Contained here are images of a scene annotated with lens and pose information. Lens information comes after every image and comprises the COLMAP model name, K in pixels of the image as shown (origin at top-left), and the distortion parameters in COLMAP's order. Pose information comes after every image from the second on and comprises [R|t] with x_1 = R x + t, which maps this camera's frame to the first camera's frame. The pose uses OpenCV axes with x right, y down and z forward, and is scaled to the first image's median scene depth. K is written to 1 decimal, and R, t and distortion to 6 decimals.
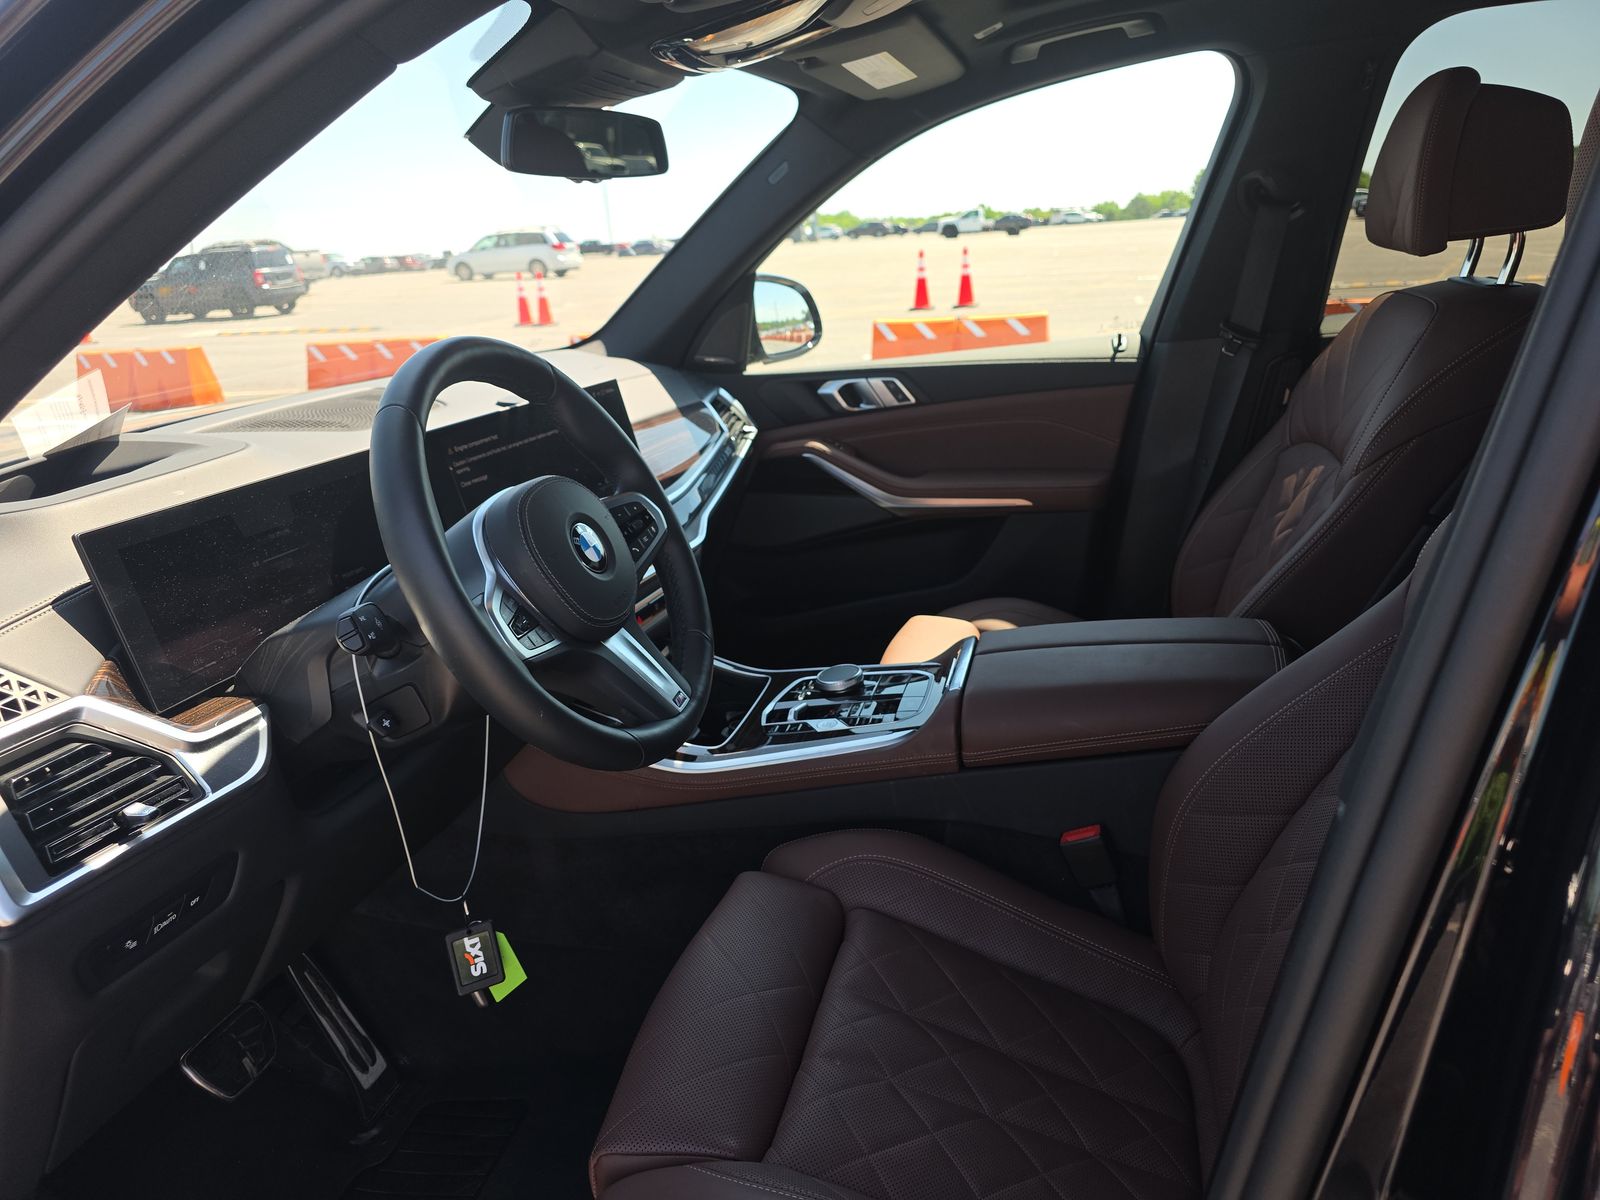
lens RADIAL K [[1079.3, 0, 803.5], [0, 1079.3, 607.5], [0, 0, 1]] dist [0.051510, -0.057709]
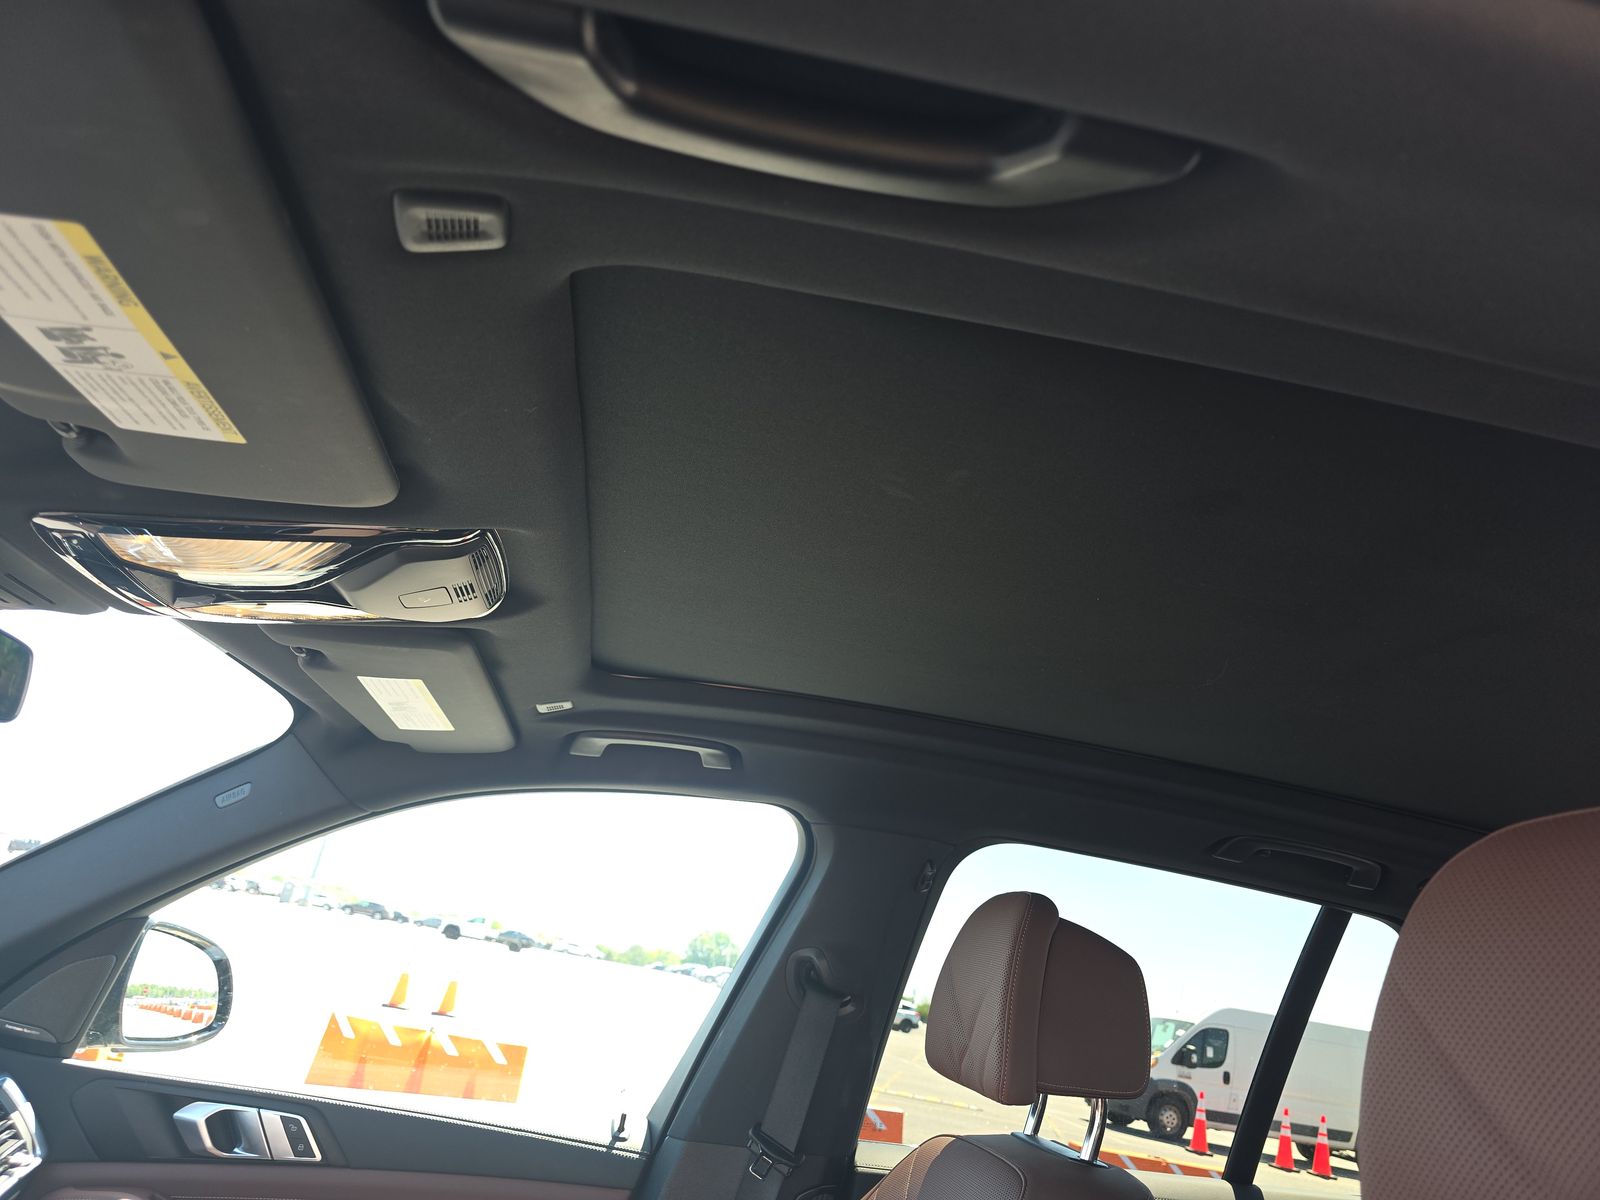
lens RADIAL K [[1079.3, 0, 803.5], [0, 1079.3, 607.5], [0, 0, 1]] dist [0.051510, -0.057709]
pose [[0.882632, 0.343555, 0.320829, 0.035500], [-0.081682, 0.784232, -0.615067, -0.072291], [-0.462914, 0.516672, 0.720251, 0.211462]]
